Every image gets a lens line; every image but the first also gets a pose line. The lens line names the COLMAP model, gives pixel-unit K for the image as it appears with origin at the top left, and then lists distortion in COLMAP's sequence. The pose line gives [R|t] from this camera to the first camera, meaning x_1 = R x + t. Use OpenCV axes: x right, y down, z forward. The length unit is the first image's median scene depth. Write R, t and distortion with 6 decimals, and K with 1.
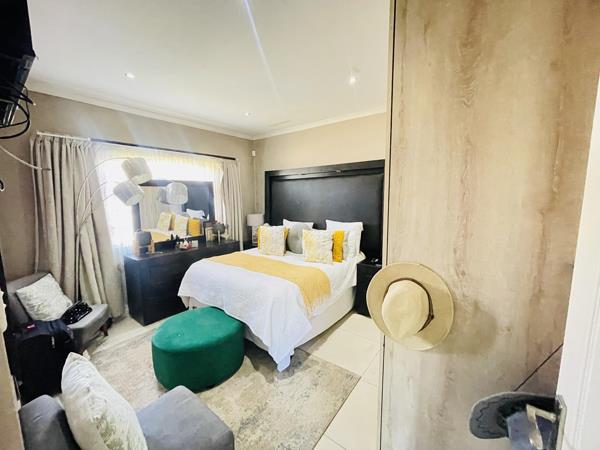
lens RADIAL K [[239.5, 0, 296.9], [0, 239.5, 224.8], [0, 0, 1]] dist [-0.001651, 0.000010]
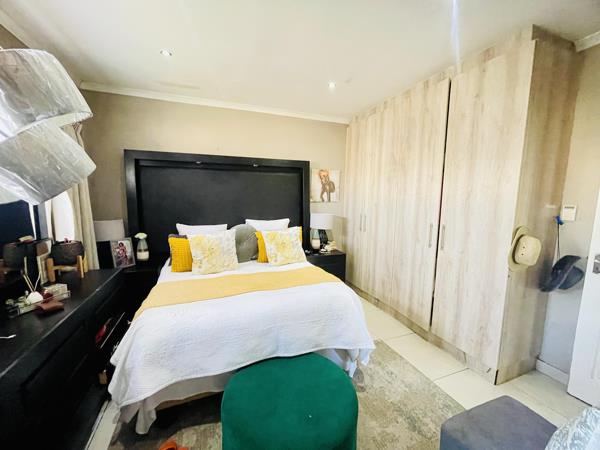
lens RADIAL K [[239.5, 0, 297.4], [0, 239.5, 224.3], [0, 0, 1]] dist [-0.001651, 0.000010]
pose [[0.531782, -0.089948, 0.842091, -0.629529], [0.086783, 0.994897, 0.051466, -0.036579], [-0.842423, 0.045711, 0.536874, 0.442471]]
